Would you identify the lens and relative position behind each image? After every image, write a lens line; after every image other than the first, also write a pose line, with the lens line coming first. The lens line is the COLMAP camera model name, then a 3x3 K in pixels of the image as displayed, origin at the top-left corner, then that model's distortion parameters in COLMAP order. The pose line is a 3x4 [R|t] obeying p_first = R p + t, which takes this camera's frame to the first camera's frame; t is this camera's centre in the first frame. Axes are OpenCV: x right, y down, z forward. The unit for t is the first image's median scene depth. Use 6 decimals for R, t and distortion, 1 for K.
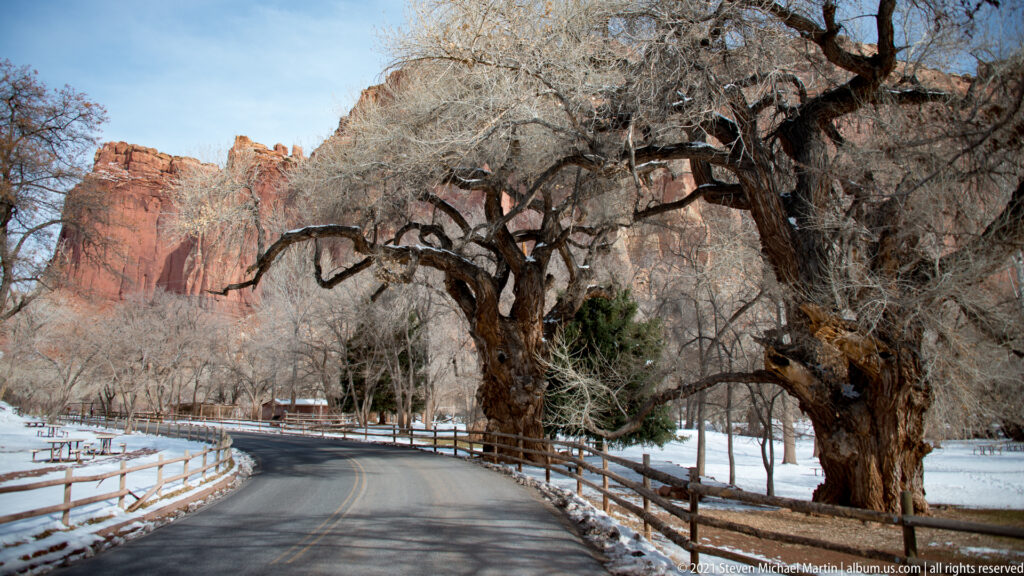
lens RADIAL K [[832.3, 0, 511.5], [0, 832.3, 278.1], [0, 0, 1]] dist [-0.111862, 0.043756]
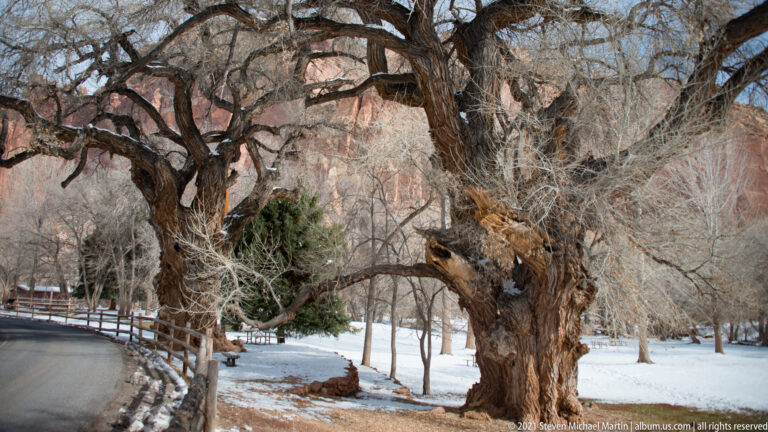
lens RADIAL K [[624.2, 0, 385.4], [0, 624.2, 216.9], [0, 0, 1]] dist [-0.111862, 0.043756]
pose [[0.974769, 0.057378, 0.215714, 0.089125], [-0.060783, 0.998109, 0.009178, 0.047182], [-0.214779, -0.022058, 0.976414, 0.263288]]
